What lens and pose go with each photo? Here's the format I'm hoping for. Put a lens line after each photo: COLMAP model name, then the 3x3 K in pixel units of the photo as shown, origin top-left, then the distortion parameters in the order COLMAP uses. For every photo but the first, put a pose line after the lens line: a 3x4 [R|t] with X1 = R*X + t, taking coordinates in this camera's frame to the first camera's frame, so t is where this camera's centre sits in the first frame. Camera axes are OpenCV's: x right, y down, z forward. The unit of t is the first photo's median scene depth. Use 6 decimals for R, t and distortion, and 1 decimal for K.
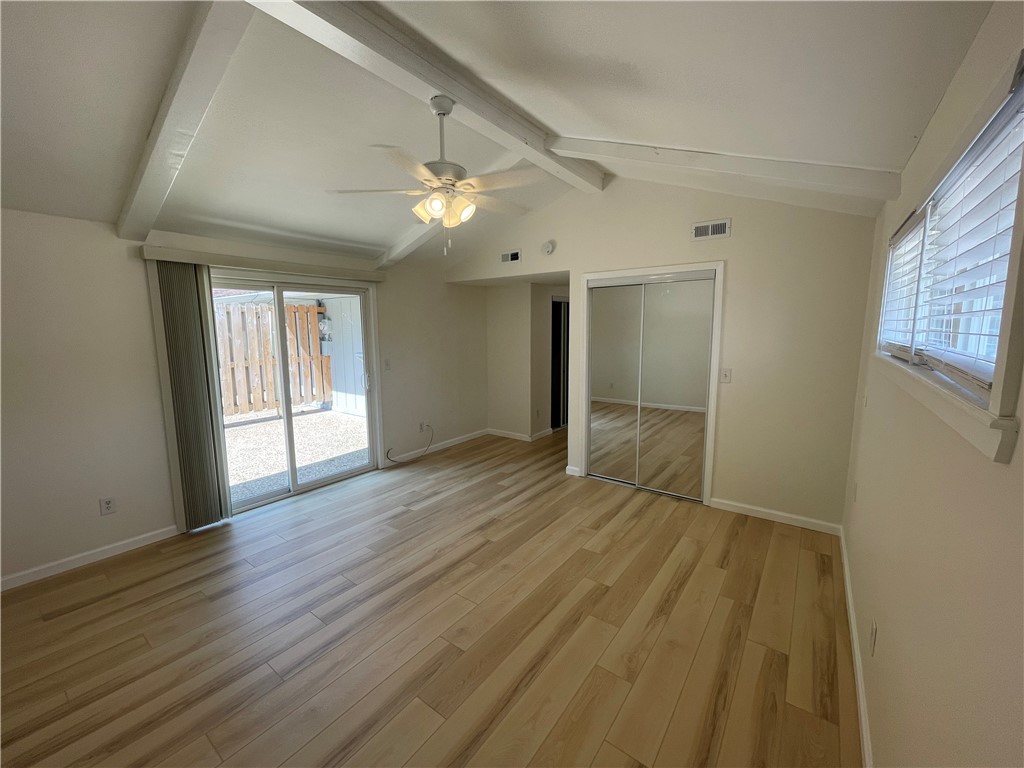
lens RADIAL K [[416.0, 0, 512.0], [0, 416.0, 384.0], [0, 0, 1]] dist [0.001979, -0.000049]
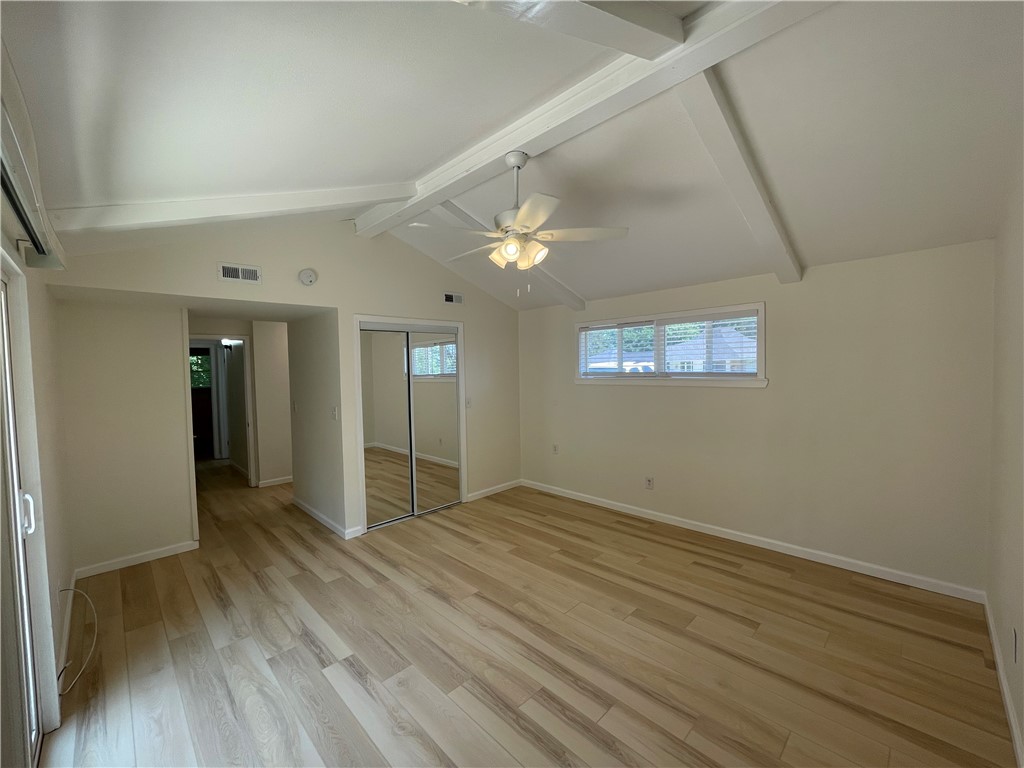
lens RADIAL K [[416.0, 0, 512.0], [0, 416.0, 384.0], [0, 0, 1]] dist [0.001979, -0.000049]
pose [[0.158027, -0.037170, 0.986735, -0.831053], [0.156275, 0.987639, 0.012176, -0.074688], [-0.974990, 0.152278, 0.161882, 0.615260]]
